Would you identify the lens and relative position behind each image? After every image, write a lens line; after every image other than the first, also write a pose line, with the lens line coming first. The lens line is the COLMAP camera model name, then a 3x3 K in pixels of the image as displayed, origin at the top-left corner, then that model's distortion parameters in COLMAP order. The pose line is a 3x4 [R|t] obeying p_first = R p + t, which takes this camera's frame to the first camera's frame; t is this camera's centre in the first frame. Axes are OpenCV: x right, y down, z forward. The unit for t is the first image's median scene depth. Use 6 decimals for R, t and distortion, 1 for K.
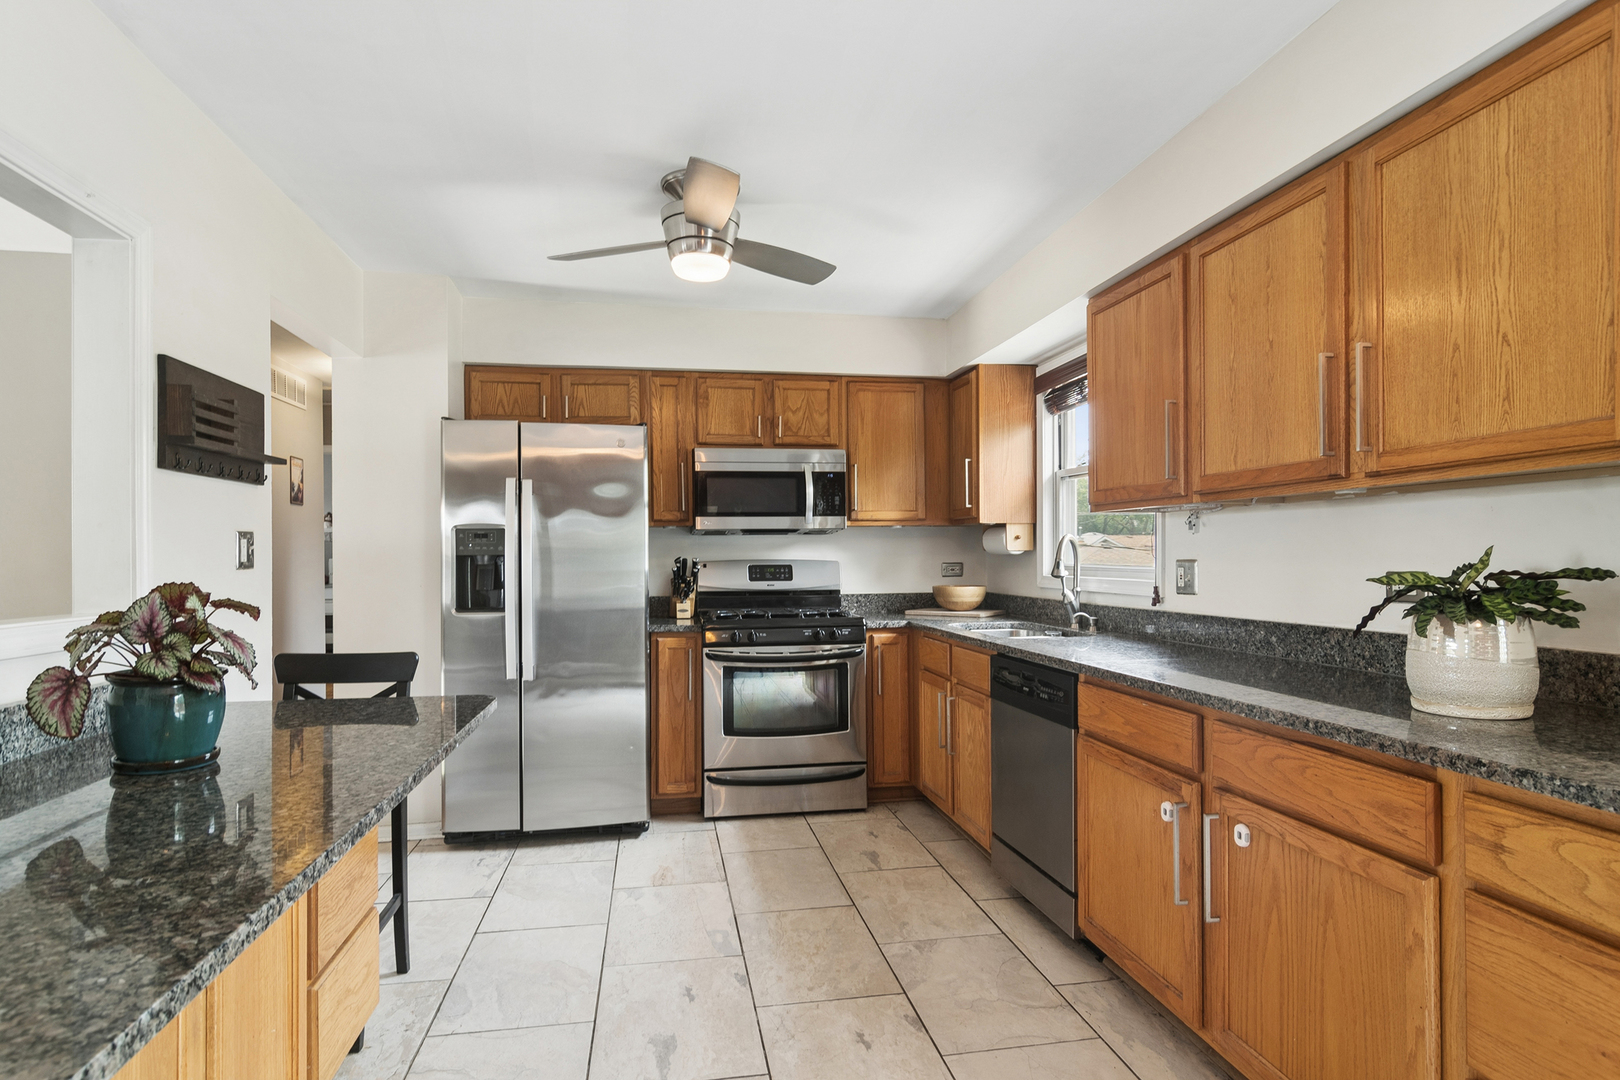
lens RADIAL K [[869.4, 0, 803.8], [0, 869.4, 555.2], [0, 0, 1]] dist [-0.000188, 0.000614]
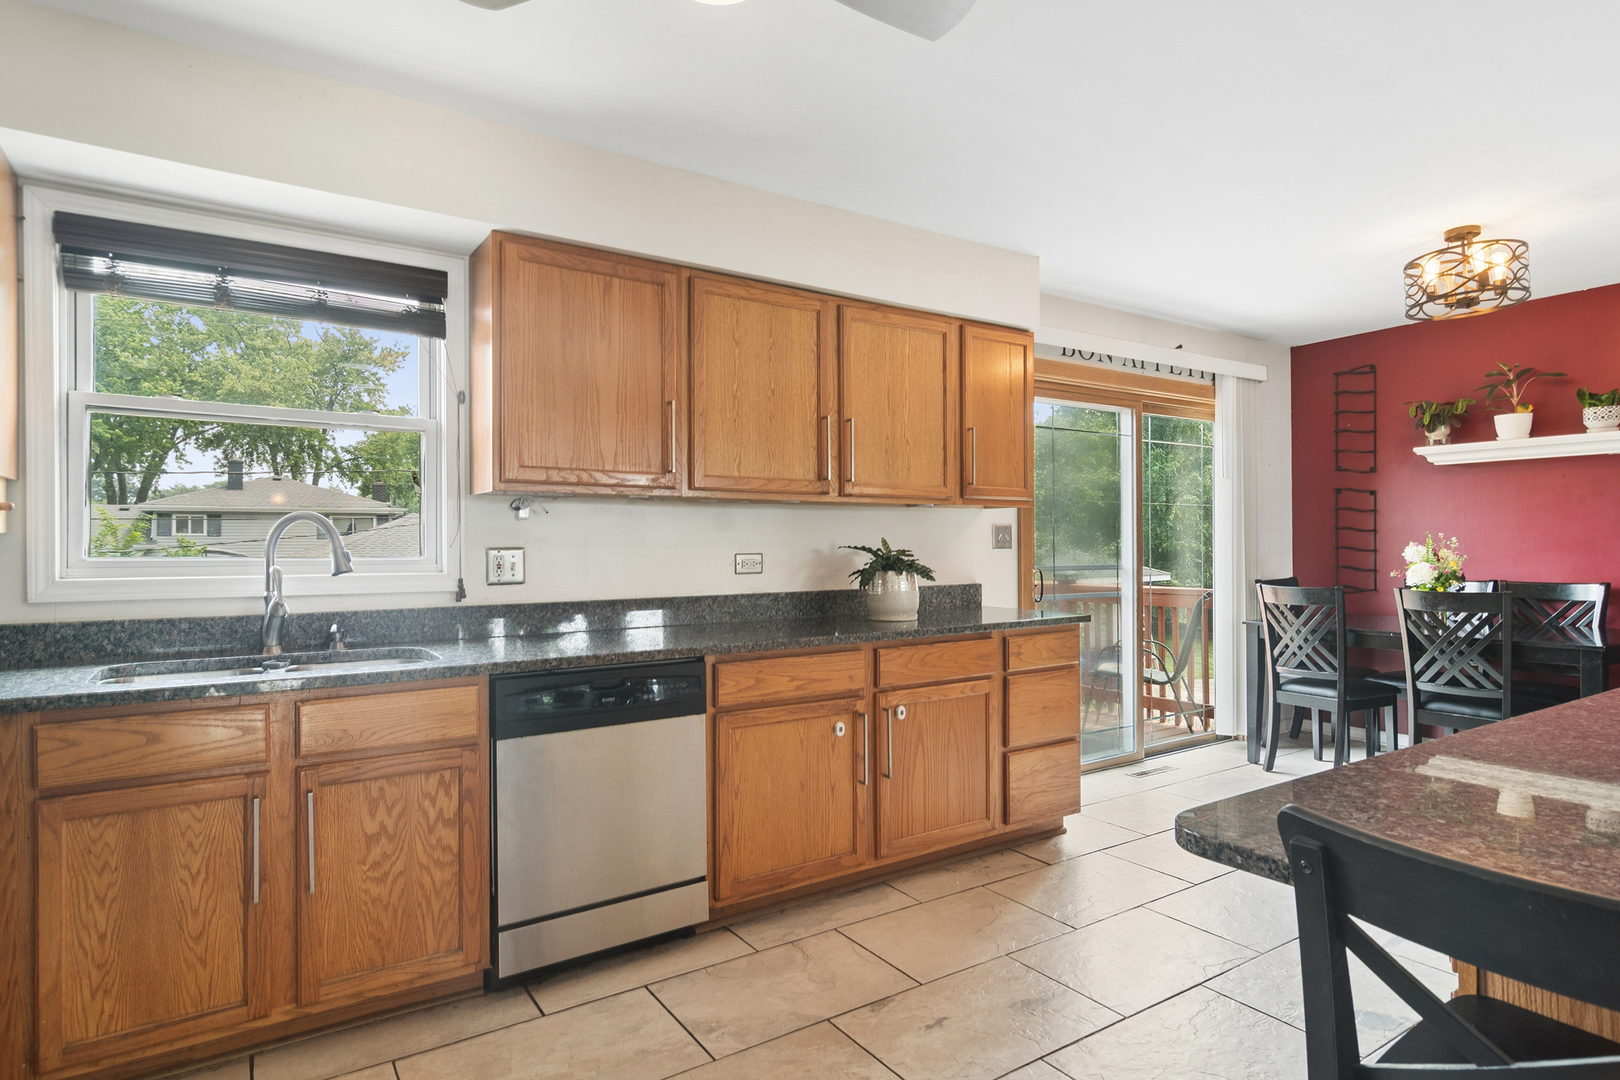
lens RADIAL K [[869.4, 0, 835.3], [0, 869.4, 546.1], [0, 0, 1]] dist [-0.000188, 0.000614]
pose [[-0.407251, 0.004861, 0.913303, -1.060560], [0.004285, 0.999985, -0.003412, 0.015458], [-0.913306, 0.002524, -0.407266, 2.002293]]
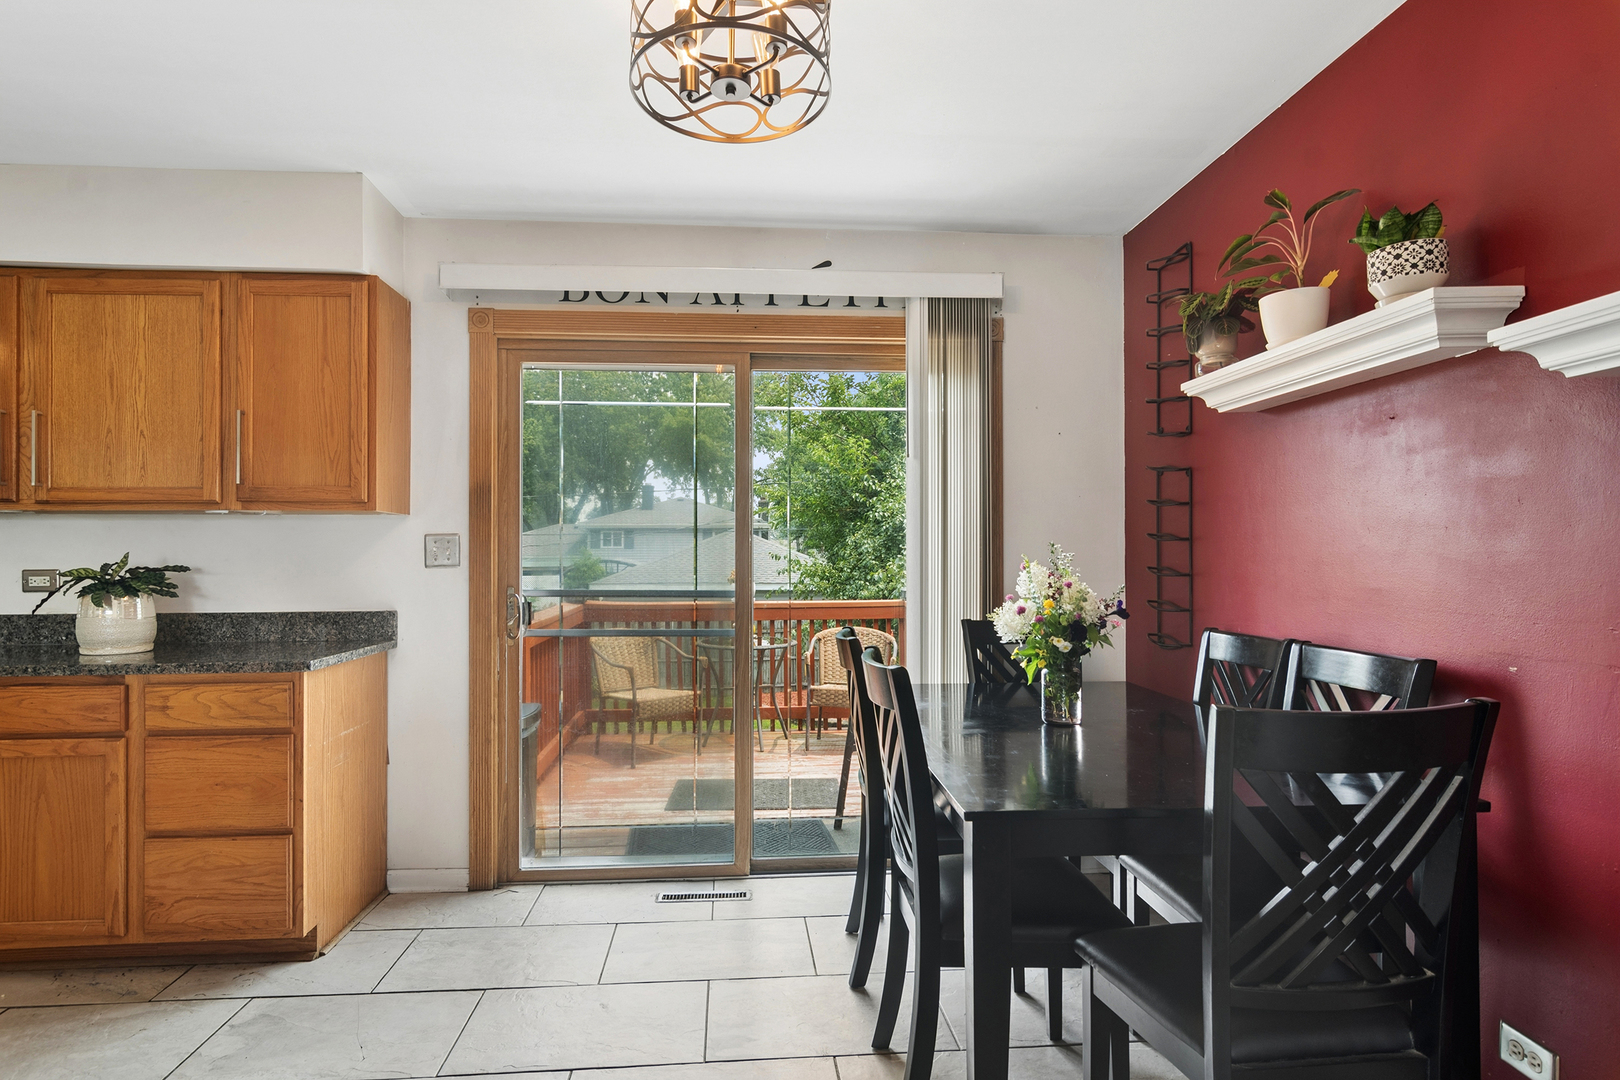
lens RADIAL K [[869.4, 0, 804.2], [0, 869.4, 554.6], [0, 0, 1]] dist [-0.000188, 0.000614]
pose [[0.089604, 0.008179, 0.995944, -0.791564], [-0.002314, 0.999965, -0.008004, 0.004231], [-0.995975, -0.001587, 0.089620, -0.467673]]
